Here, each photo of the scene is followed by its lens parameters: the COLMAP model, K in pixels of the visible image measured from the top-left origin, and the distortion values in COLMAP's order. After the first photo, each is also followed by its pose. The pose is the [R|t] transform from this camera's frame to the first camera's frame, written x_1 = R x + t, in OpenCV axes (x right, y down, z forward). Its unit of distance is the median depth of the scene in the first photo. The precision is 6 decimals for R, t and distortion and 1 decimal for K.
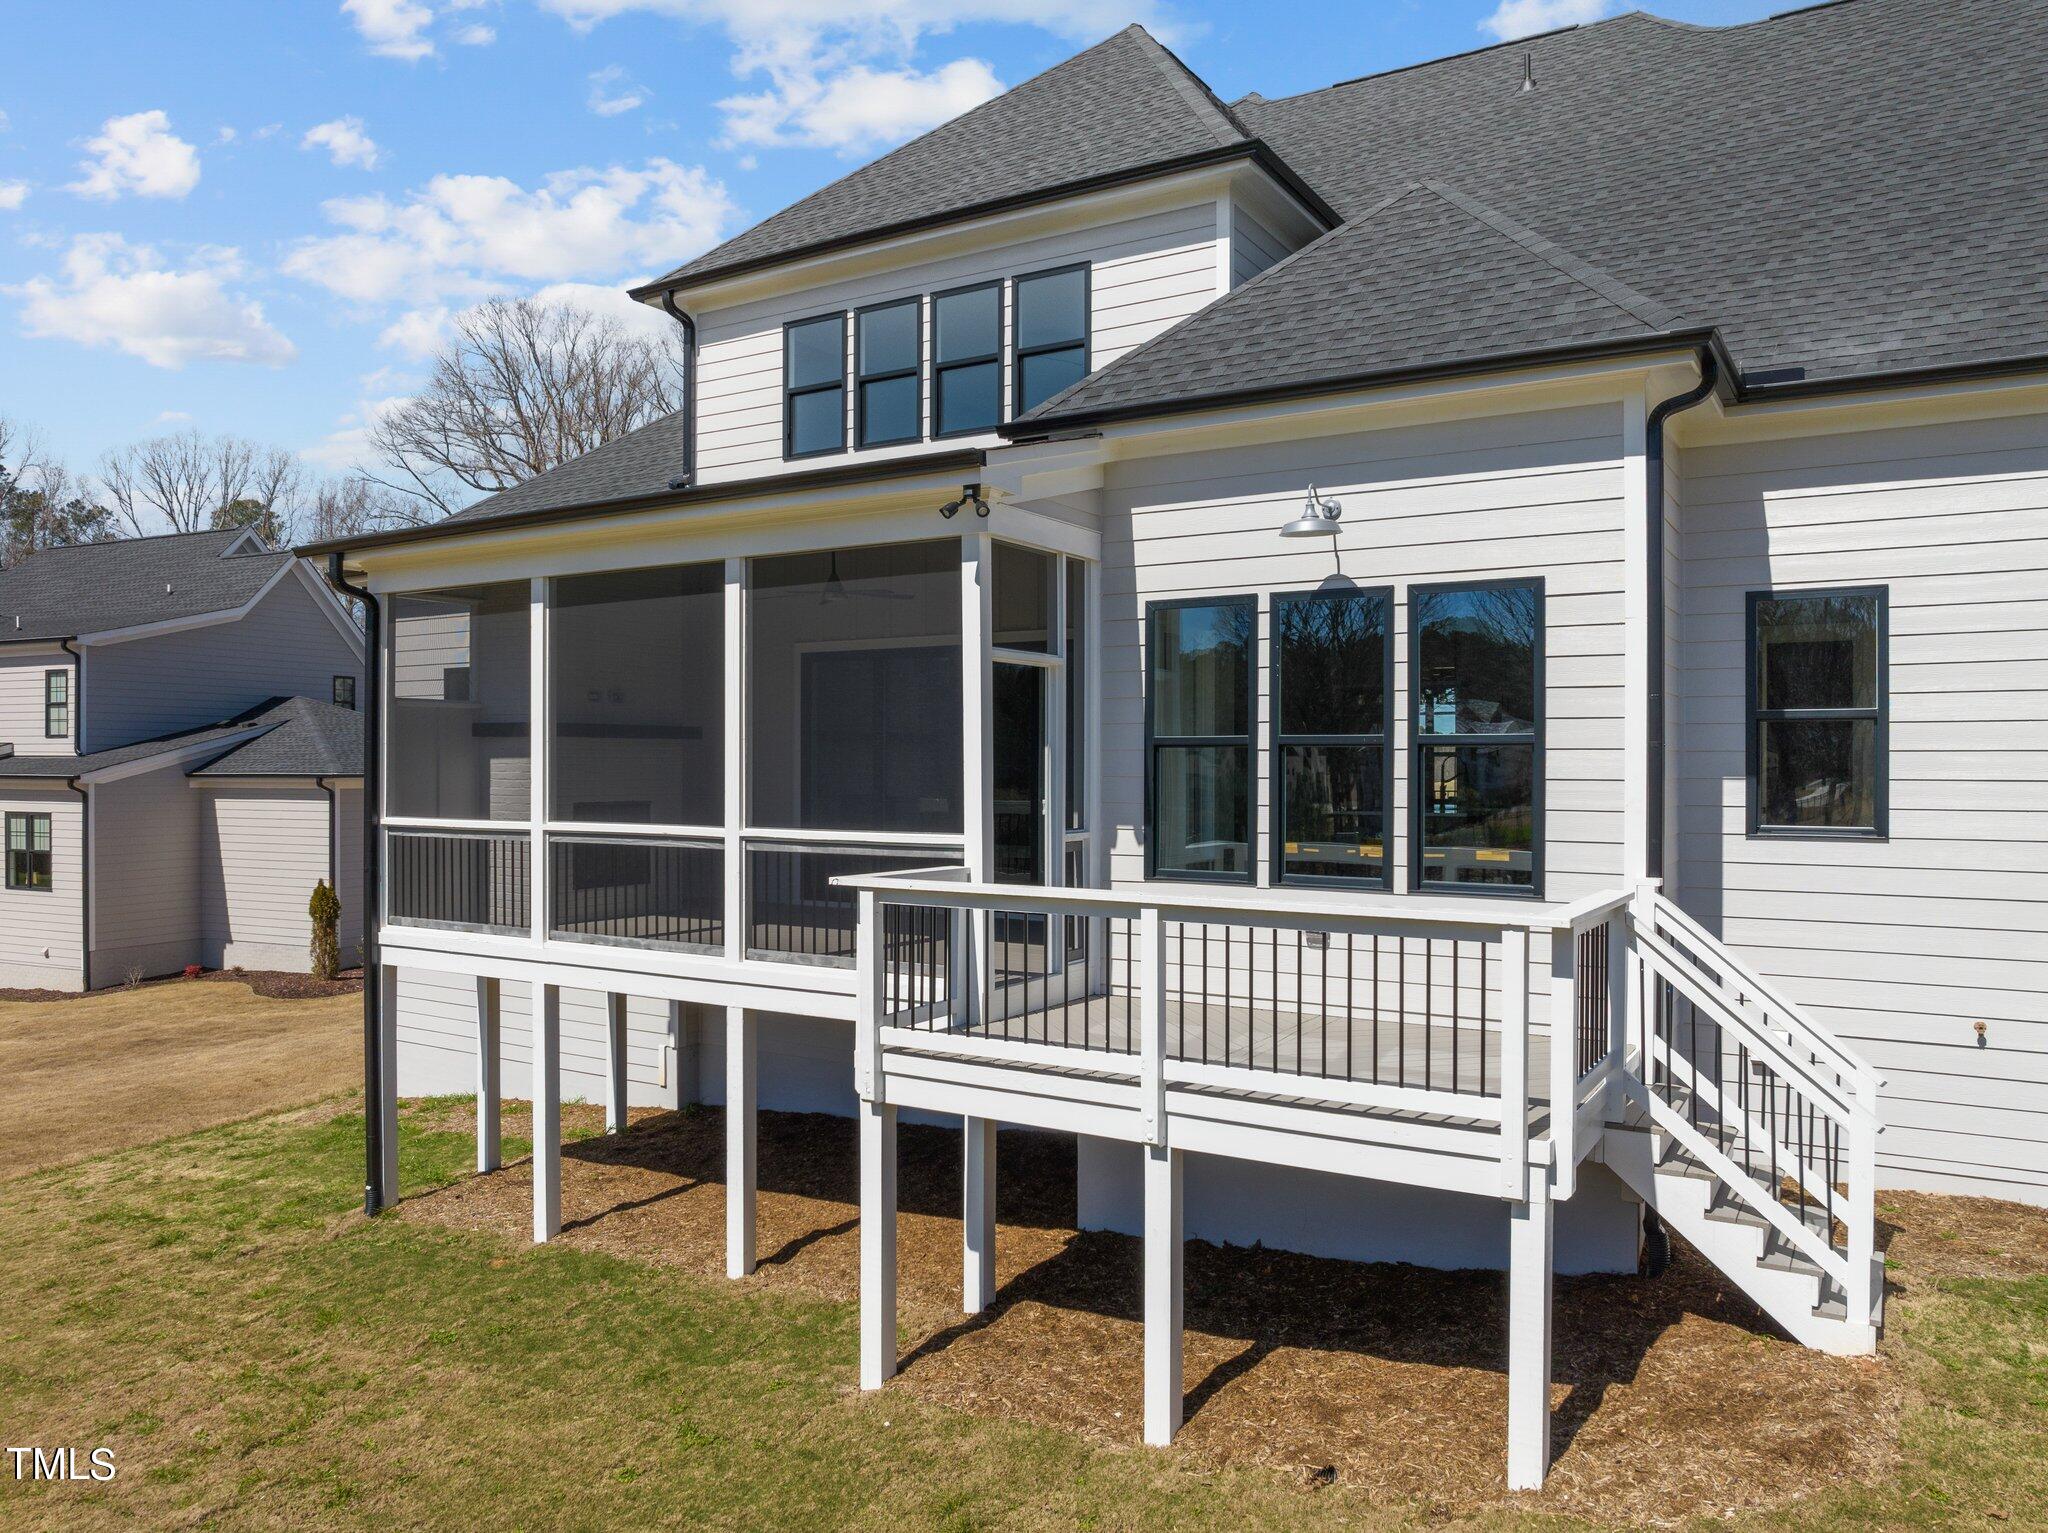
lens RADIAL K [[1445.9, 0, 1024.0], [0, 1445.9, 766.5], [0, 0, 1]] dist [-0.035754, 0.003154]
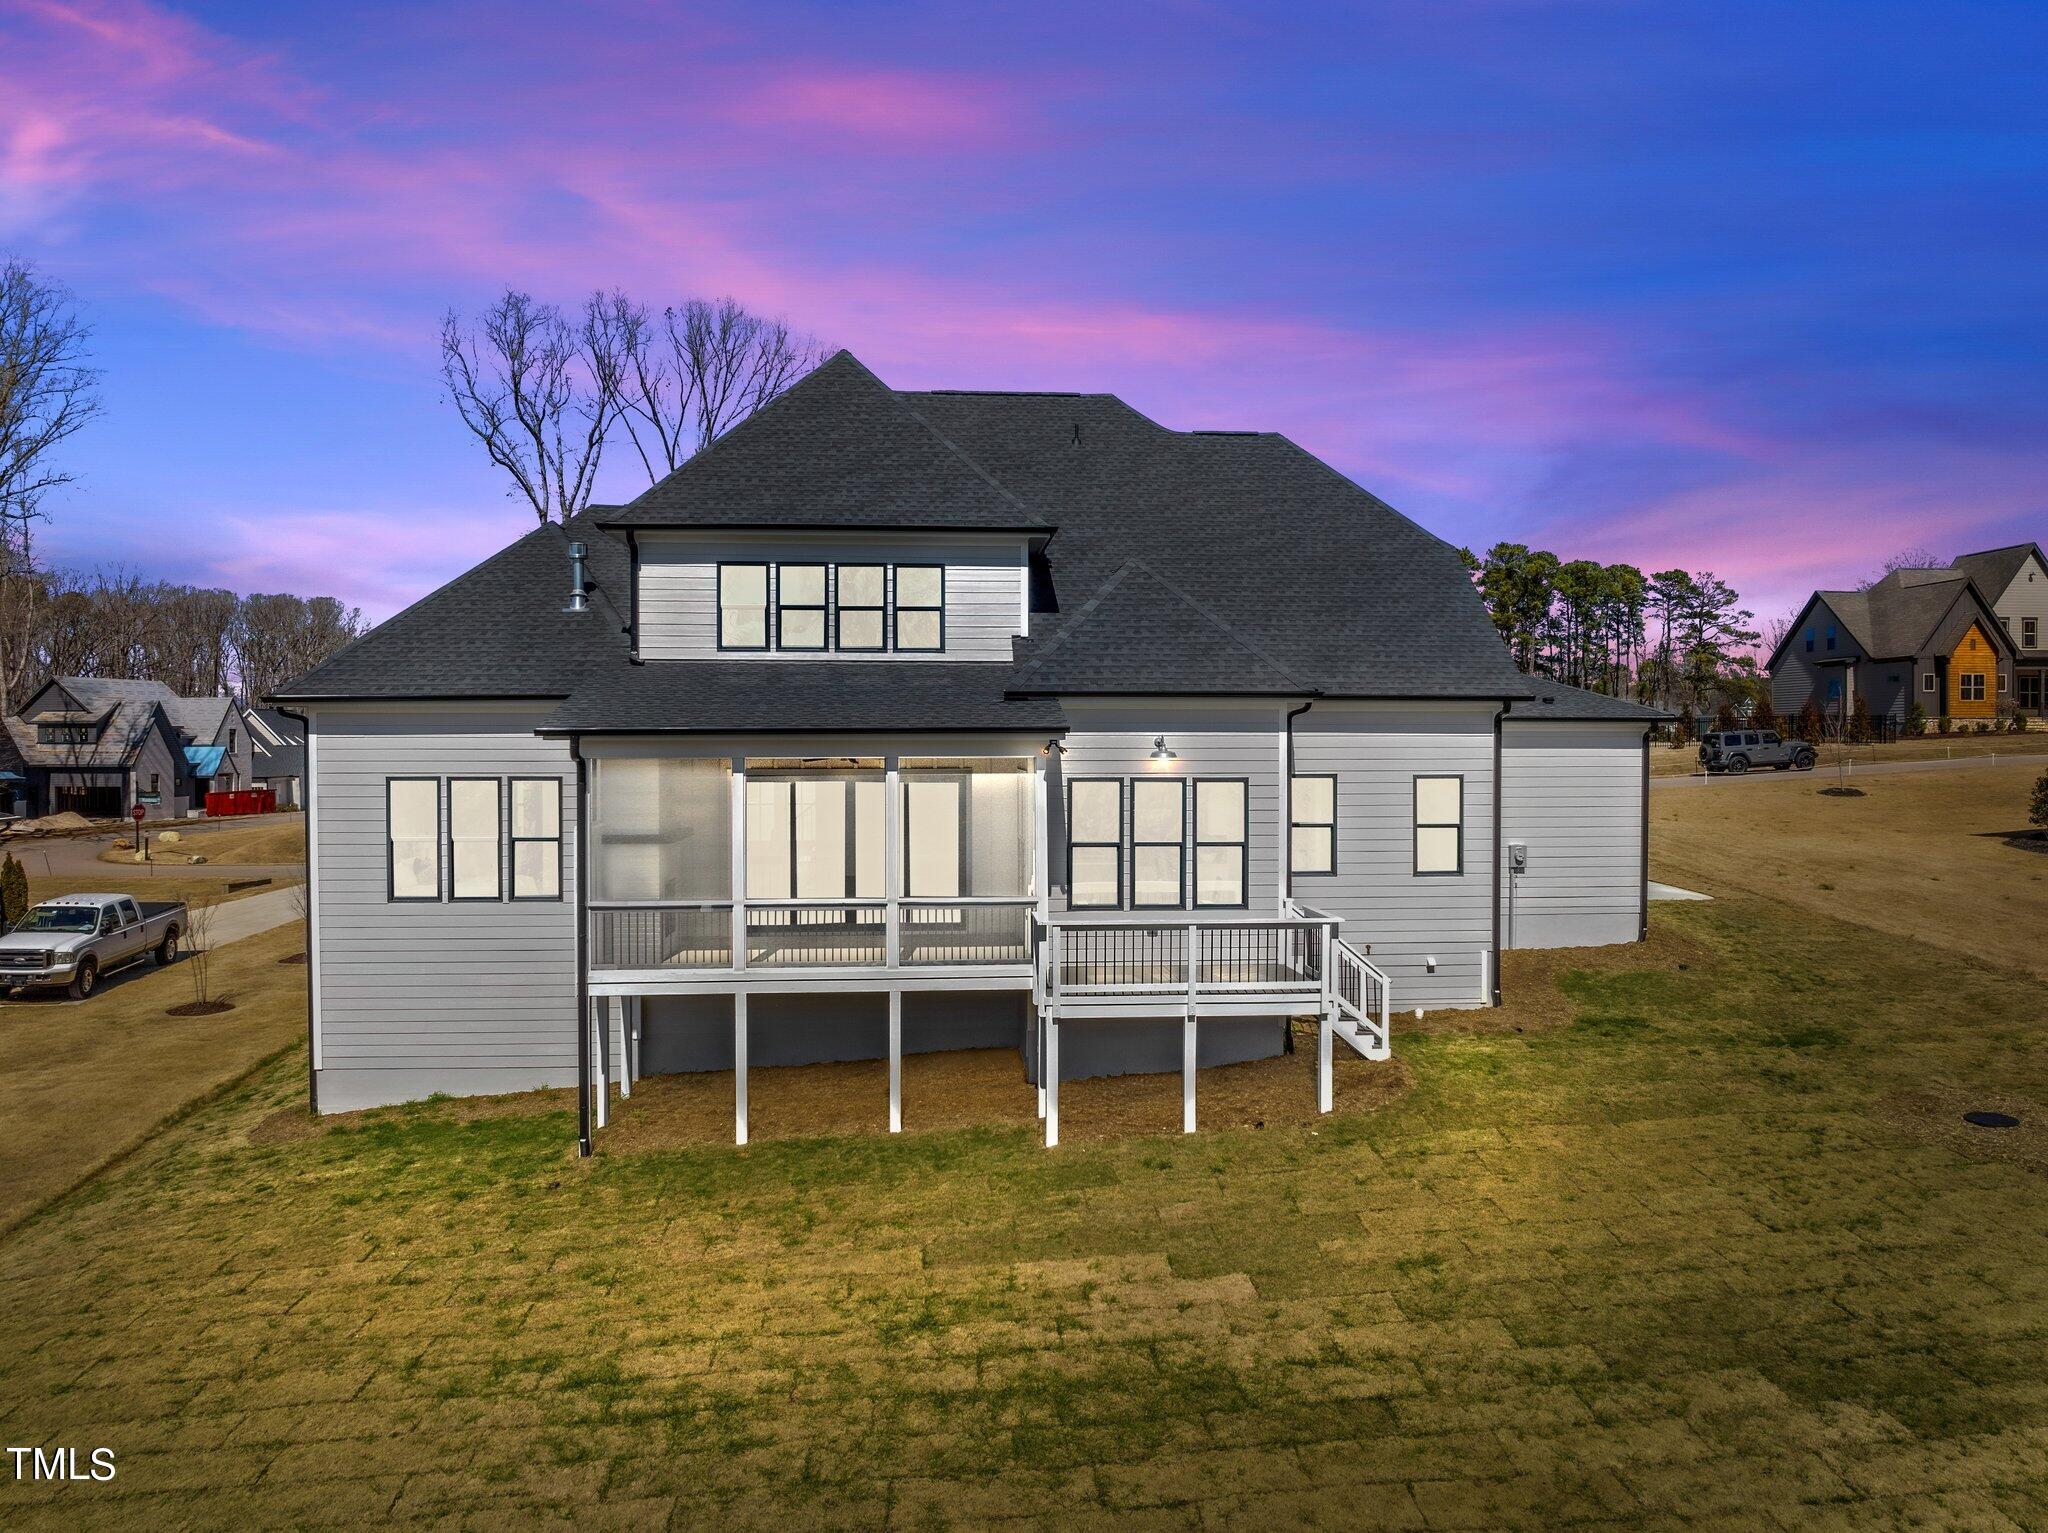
lens RADIAL K [[1424.7, 0, 1024.0], [0, 1424.7, 766.5], [0, 0, 1]] dist [-0.035427, 0.001376]
pose [[0.817303, -0.014942, 0.576015, -1.248064], [0.005875, 0.999828, 0.017599, -0.180139], [-0.576179, -0.010999, 0.817250, -0.702939]]
